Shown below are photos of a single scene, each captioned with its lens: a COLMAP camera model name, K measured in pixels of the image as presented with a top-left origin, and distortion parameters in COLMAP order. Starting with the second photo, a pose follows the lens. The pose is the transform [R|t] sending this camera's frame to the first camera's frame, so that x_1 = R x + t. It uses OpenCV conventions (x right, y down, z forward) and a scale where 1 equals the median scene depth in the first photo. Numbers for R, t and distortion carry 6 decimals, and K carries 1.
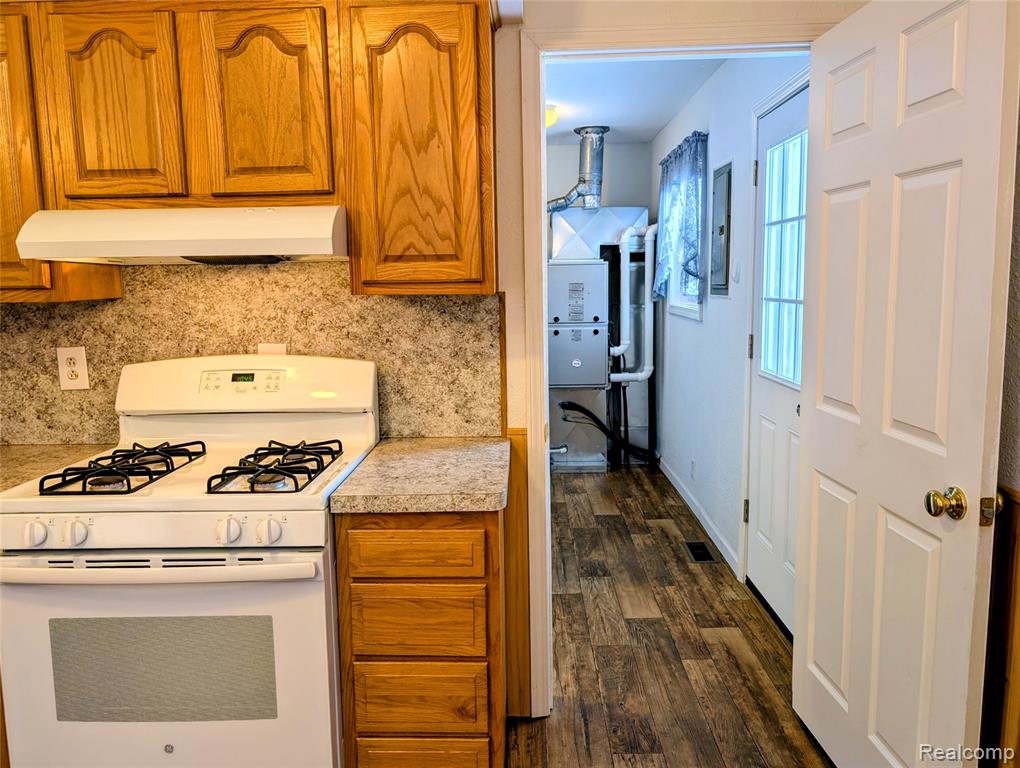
lens RADIAL K [[758.2, 0, 510.2], [0, 758.2, 372.7], [0, 0, 1]] dist [0.044056, -0.065352]
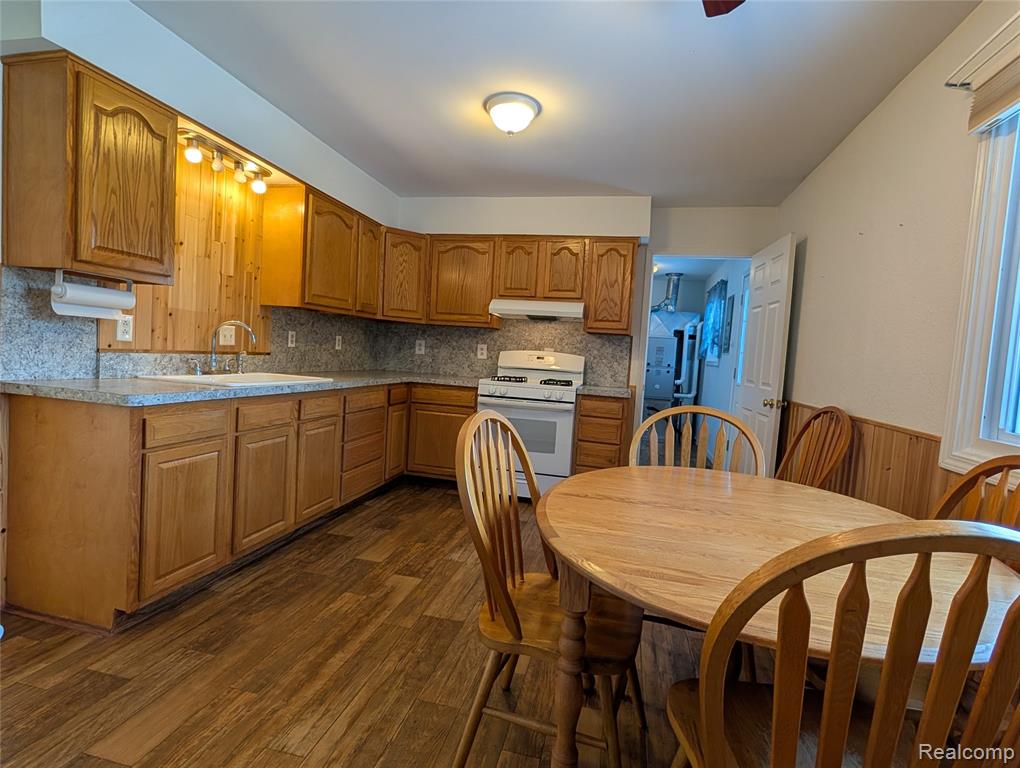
lens RADIAL K [[501.3, 0, 515.8], [0, 501.3, 382.2], [0, 0, 1]] dist [-0.003747, -0.000551]
pose [[0.977357, 0.090004, -0.191502, -0.041093], [-0.102677, 0.993063, -0.057298, 0.145828], [0.185016, 0.075663, 0.979818, -0.607189]]
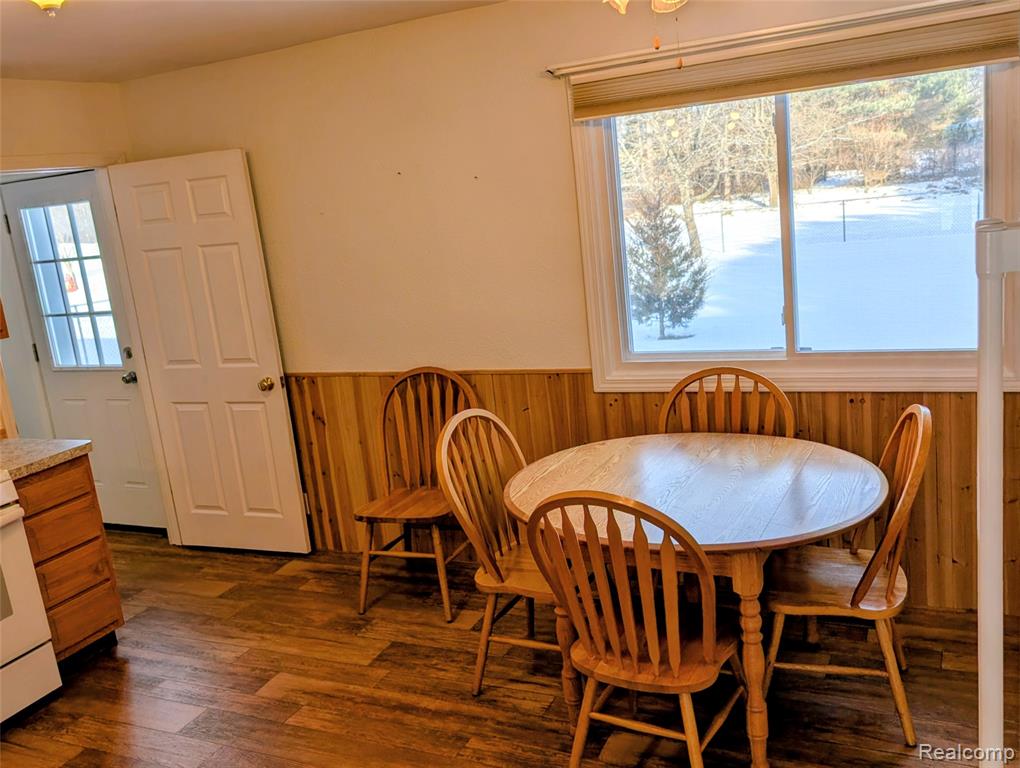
lens RADIAL K [[926.8, 0, 510.0], [0, 926.8, 384.0], [0, 0, 1]] dist [0.002845, 0.005723]
pose [[0.421974, -0.227165, 0.877687, -0.756701], [0.212612, 0.965898, 0.147776, -0.044227], [-0.881325, 0.124249, 0.455882, -0.454173]]
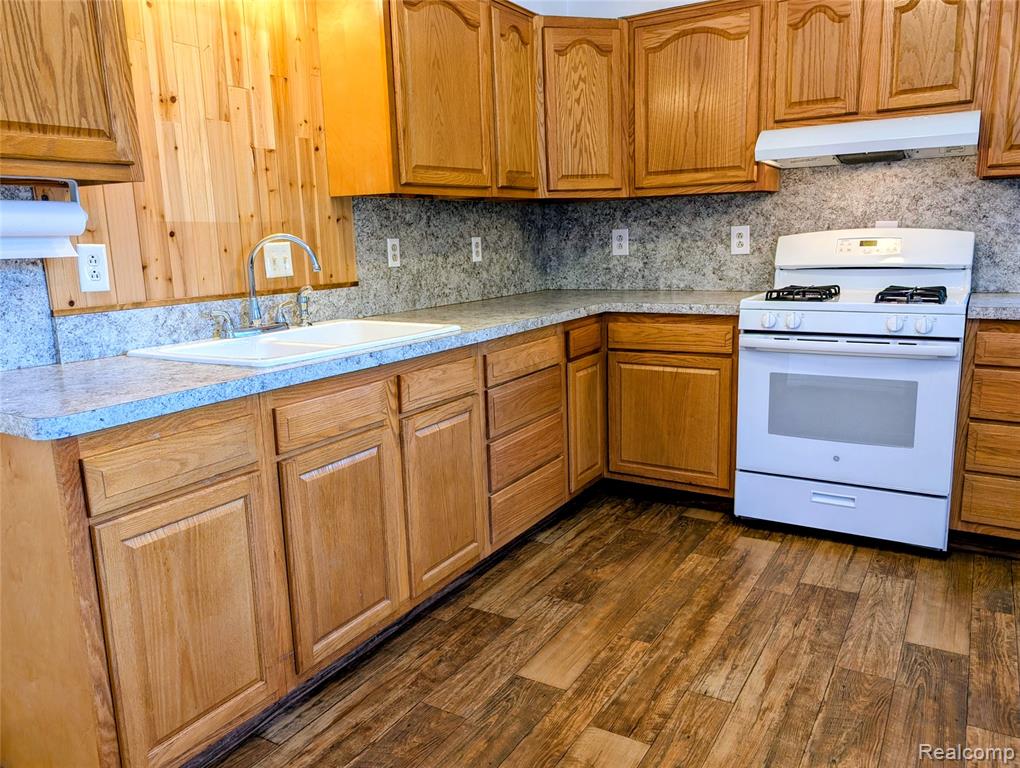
lens RADIAL K [[760.0, 0, 513.5], [0, 760.0, 384.6], [0, 0, 1]] dist [0.012643, -0.008770]
pose [[0.865019, 0.087865, -0.493986, -0.129445], [-0.044083, 0.994049, 0.099617, 0.103363], [0.499799, -0.064394, 0.863744, -0.386656]]
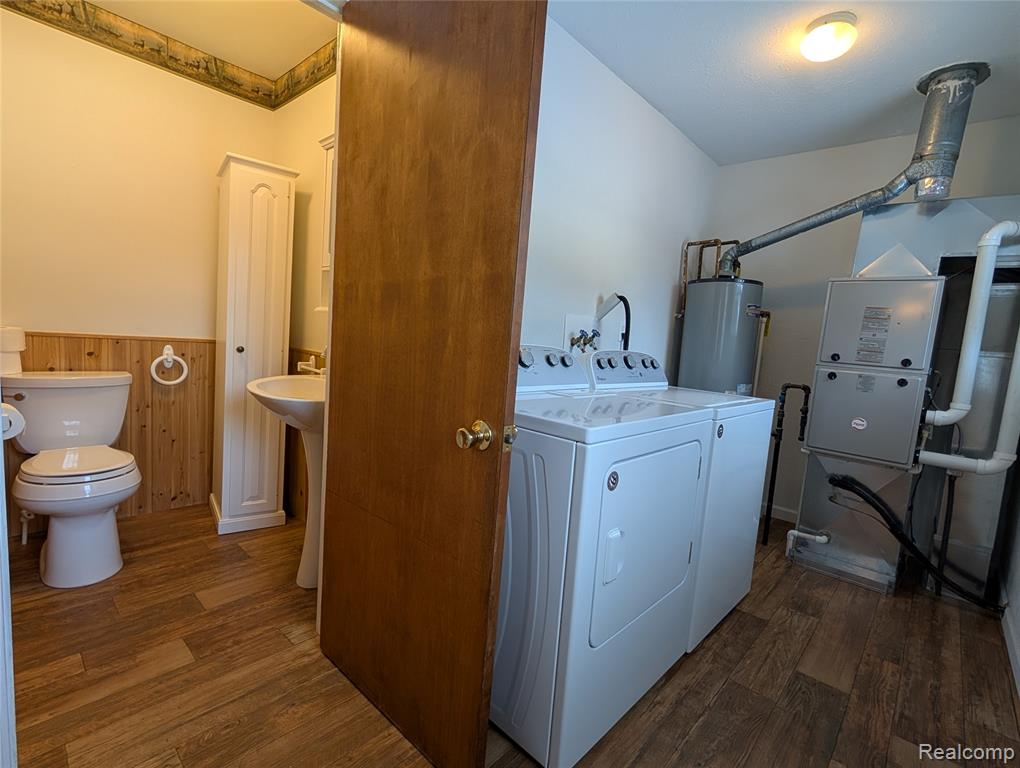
lens RADIAL K [[485.3, 0, 510.1], [0, 485.3, 389.1], [0, 0, 1]] dist [-0.000852, 0.000108]
pose [[0.749431, 0.147412, -0.645464, 0.206895], [-0.171122, 0.984900, 0.026248, -0.001042], [0.639587, 0.090782, 0.763340, 0.727036]]
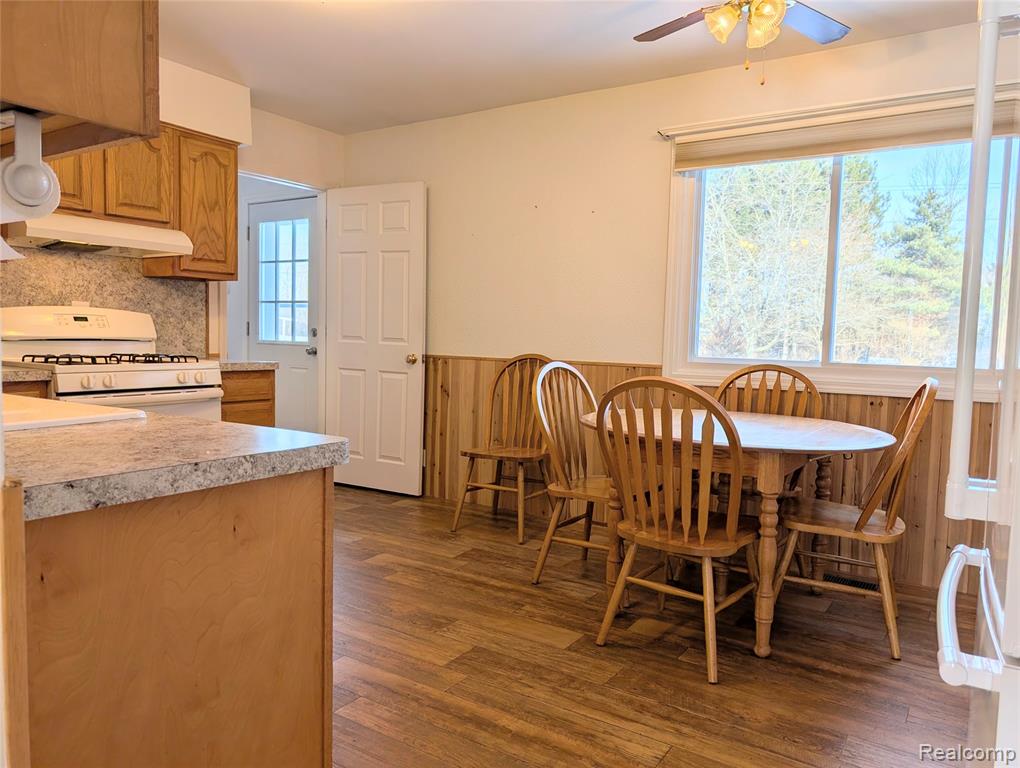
lens RADIAL K [[733.1, 0, 518.2], [0, 733.1, 386.6], [0, 0, 1]] dist [0.026739, -0.024450]
pose [[0.531978, -0.033598, 0.846091, -0.804267], [0.068861, 0.997619, -0.003681, 0.150269], [-0.843953, 0.060221, 0.533025, -0.446908]]
